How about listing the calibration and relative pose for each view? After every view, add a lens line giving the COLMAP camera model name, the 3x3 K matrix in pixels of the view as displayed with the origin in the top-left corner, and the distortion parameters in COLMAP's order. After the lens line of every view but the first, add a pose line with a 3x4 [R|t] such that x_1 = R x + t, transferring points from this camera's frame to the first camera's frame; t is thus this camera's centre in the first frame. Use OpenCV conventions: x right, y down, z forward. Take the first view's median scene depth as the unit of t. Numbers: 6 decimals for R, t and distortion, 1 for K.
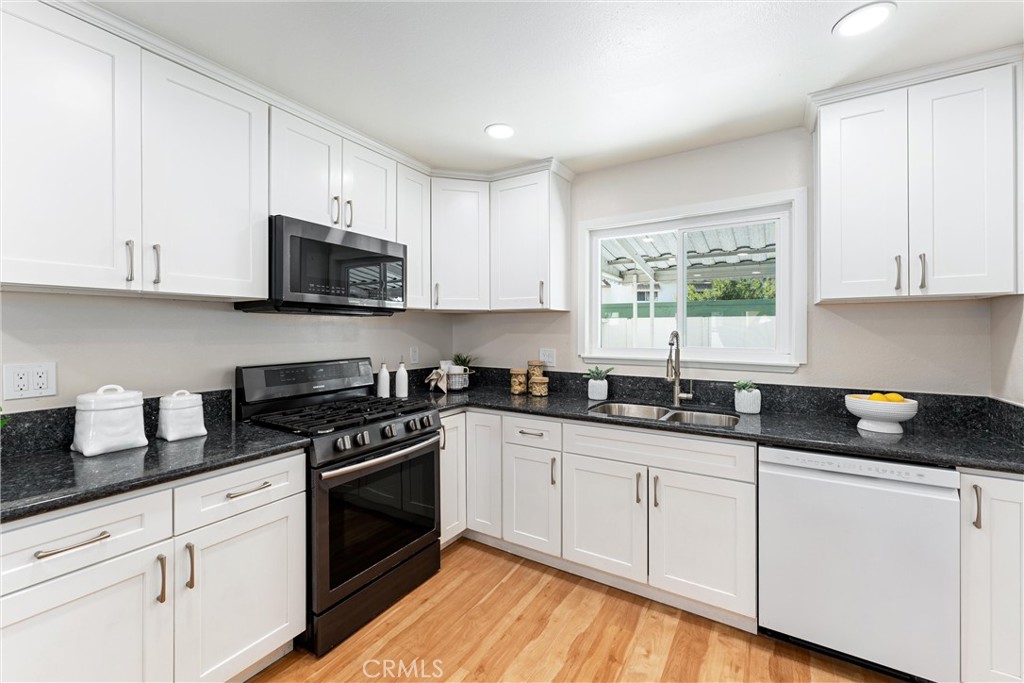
lens RADIAL K [[422.8, 0, 518.4], [0, 422.8, 328.9], [0, 0, 1]] dist [0.004565, 0.000552]
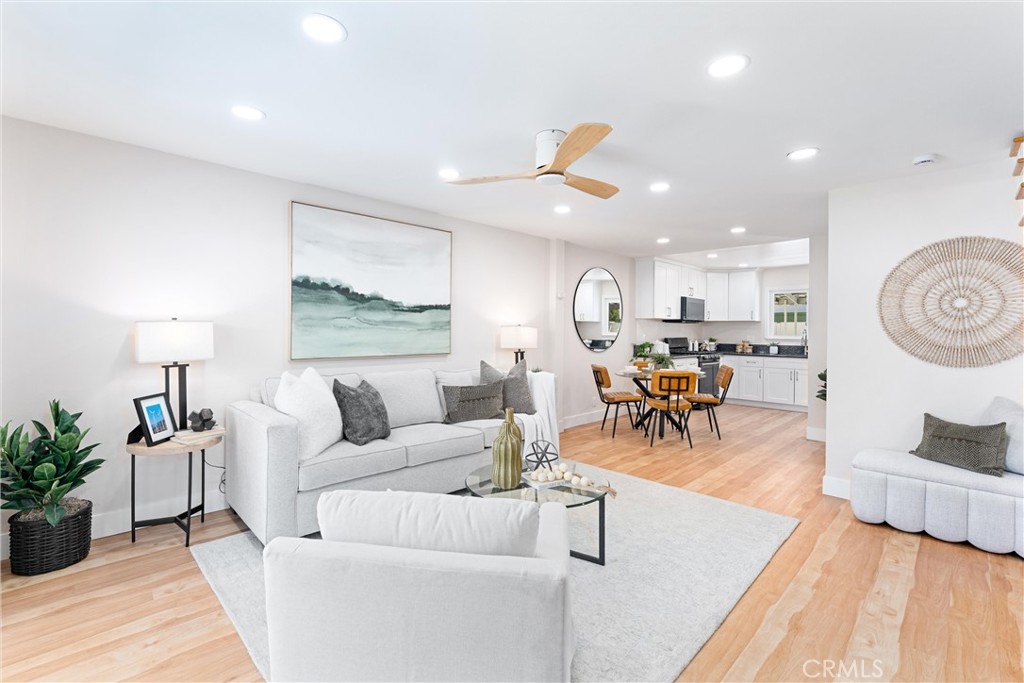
lens RADIAL K [[460.4, 0, 512.4], [0, 460.4, 335.3], [0, 0, 1]] dist [-0.002506, -0.000235]
pose [[0.970675, 0.007459, -0.240281, -0.881520], [-0.004566, 0.999910, 0.012598, 0.022112], [0.240354, -0.011131, 0.970622, -2.735014]]
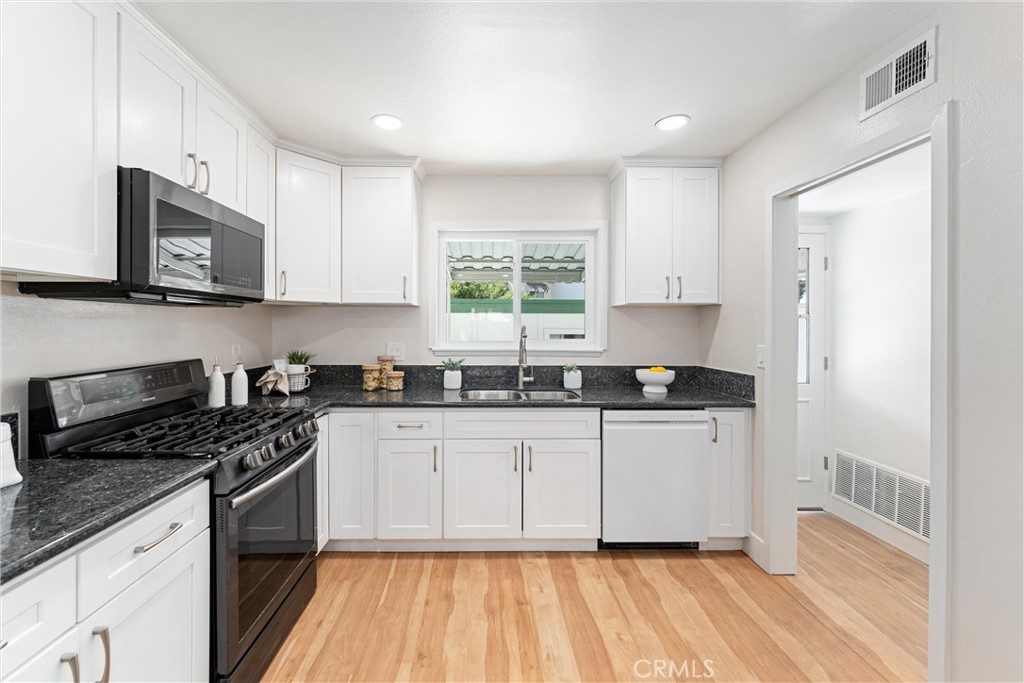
lens RADIAL K [[422.8, 0, 496.8], [0, 422.8, 324.9], [0, 0, 1]] dist [0.004565, 0.000552]
pose [[0.844357, 0.001560, 0.535779, -0.358513], [-0.003523, 0.999990, 0.002640, 0.000275], [-0.535769, -0.004117, 0.844354, 0.032215]]
